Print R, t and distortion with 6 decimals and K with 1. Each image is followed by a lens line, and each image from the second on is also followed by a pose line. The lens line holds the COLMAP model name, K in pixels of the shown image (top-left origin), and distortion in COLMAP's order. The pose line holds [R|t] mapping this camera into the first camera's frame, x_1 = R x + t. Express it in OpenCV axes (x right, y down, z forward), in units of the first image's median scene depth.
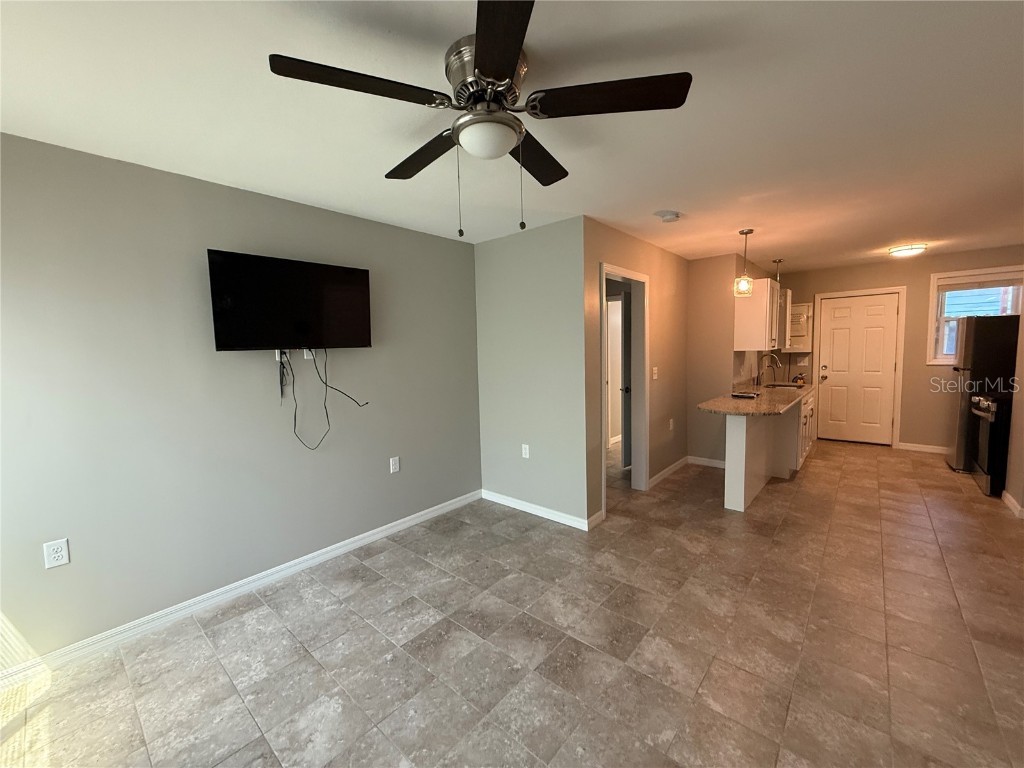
lens RADIAL K [[409.1, 0, 509.8], [0, 409.1, 383.7], [0, 0, 1]] dist [0.000136, 0.000459]
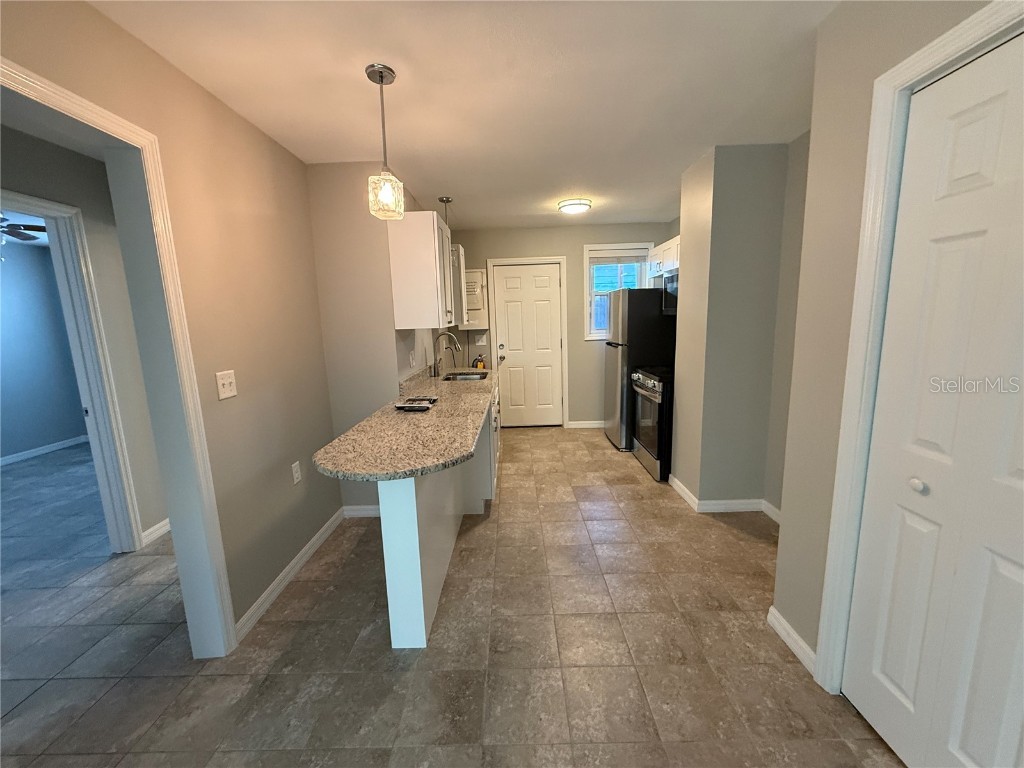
lens RADIAL K [[409.1, 0, 509.8], [0, 409.1, 383.7], [0, 0, 1]] dist [0.000136, 0.000459]
pose [[0.755371, -0.103200, 0.647120, 0.285151], [0.068714, 0.994551, 0.078398, -0.037422], [-0.651685, -0.014754, 0.758346, 0.442523]]
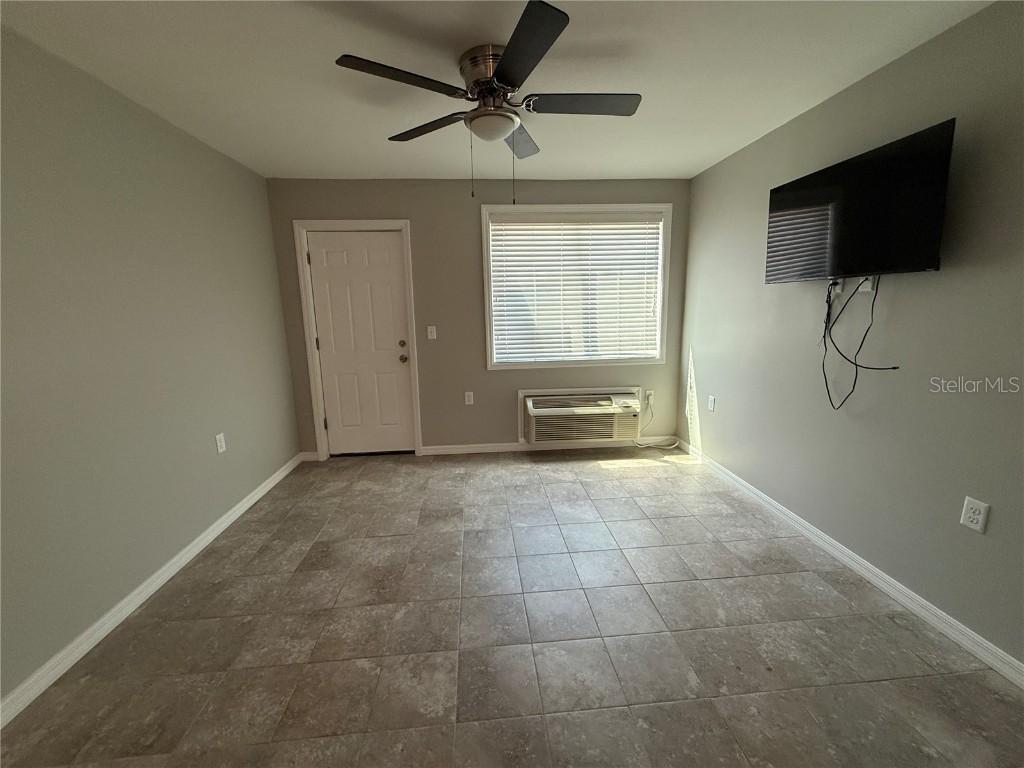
lens RADIAL K [[409.1, 0, 509.8], [0, 409.1, 383.7], [0, 0, 1]] dist [0.000136, 0.000459]
pose [[-0.689038, 0.176260, -0.702965, 0.311275], [-0.025004, 0.963614, 0.266124, -0.050759], [0.724294, 0.200946, -0.659560, 0.662630]]
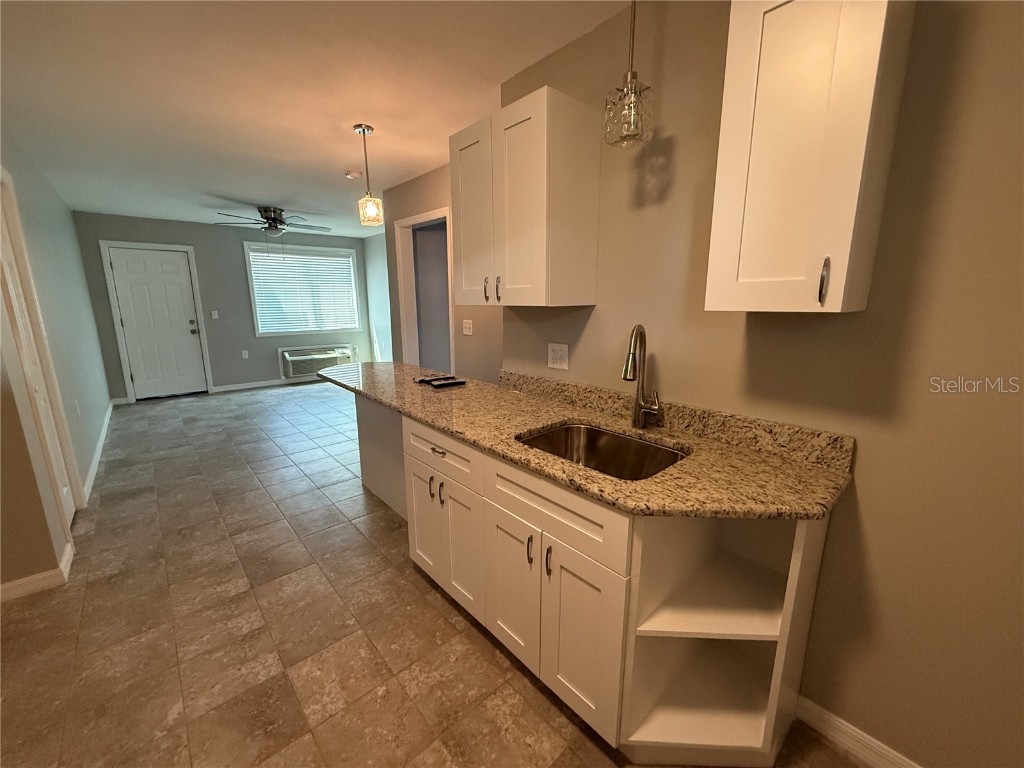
lens RADIAL K [[409.1, 0, 509.8], [0, 409.1, 383.7], [0, 0, 1]] dist [0.000136, 0.000459]
pose [[-0.115090, 0.228494, -0.966719, 1.085304], [-0.081879, 0.967692, 0.238472, -0.110450], [0.989975, 0.106599, -0.092663, 1.109624]]
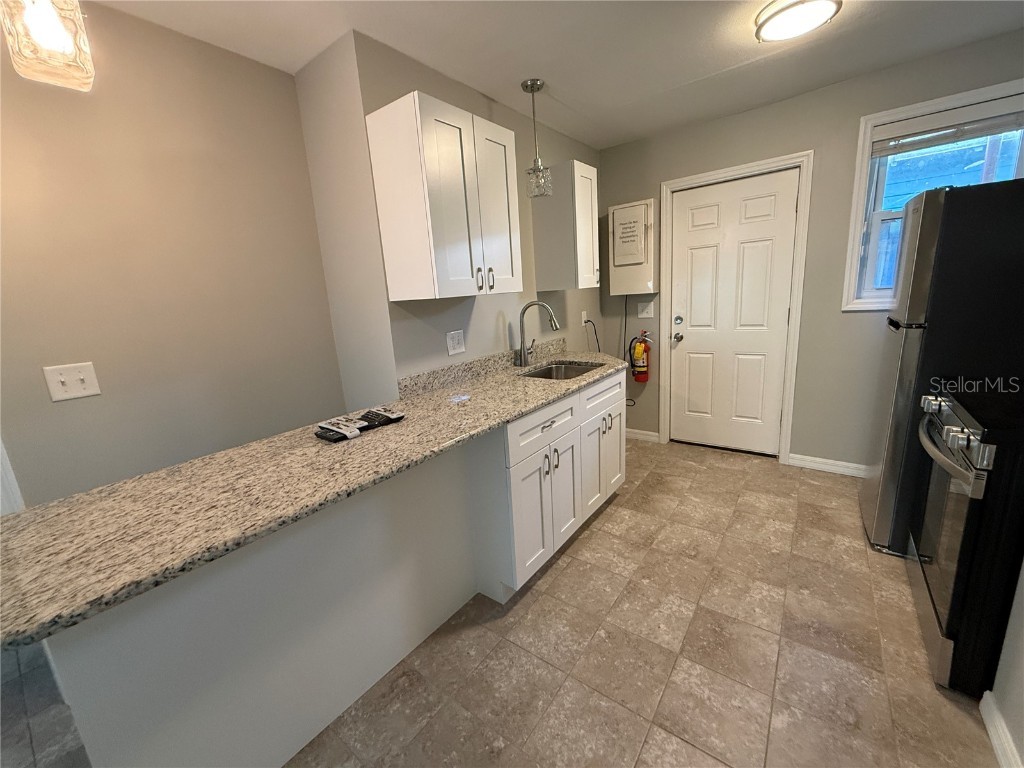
lens RADIAL K [[409.1, 0, 509.8], [0, 409.1, 383.7], [0, 0, 1]] dist [0.000136, 0.000459]
pose [[0.996348, -0.053715, 0.066366, 0.663989], [0.044718, 0.990464, 0.130314, -0.048559], [-0.072733, -0.126870, 0.989249, 0.601237]]
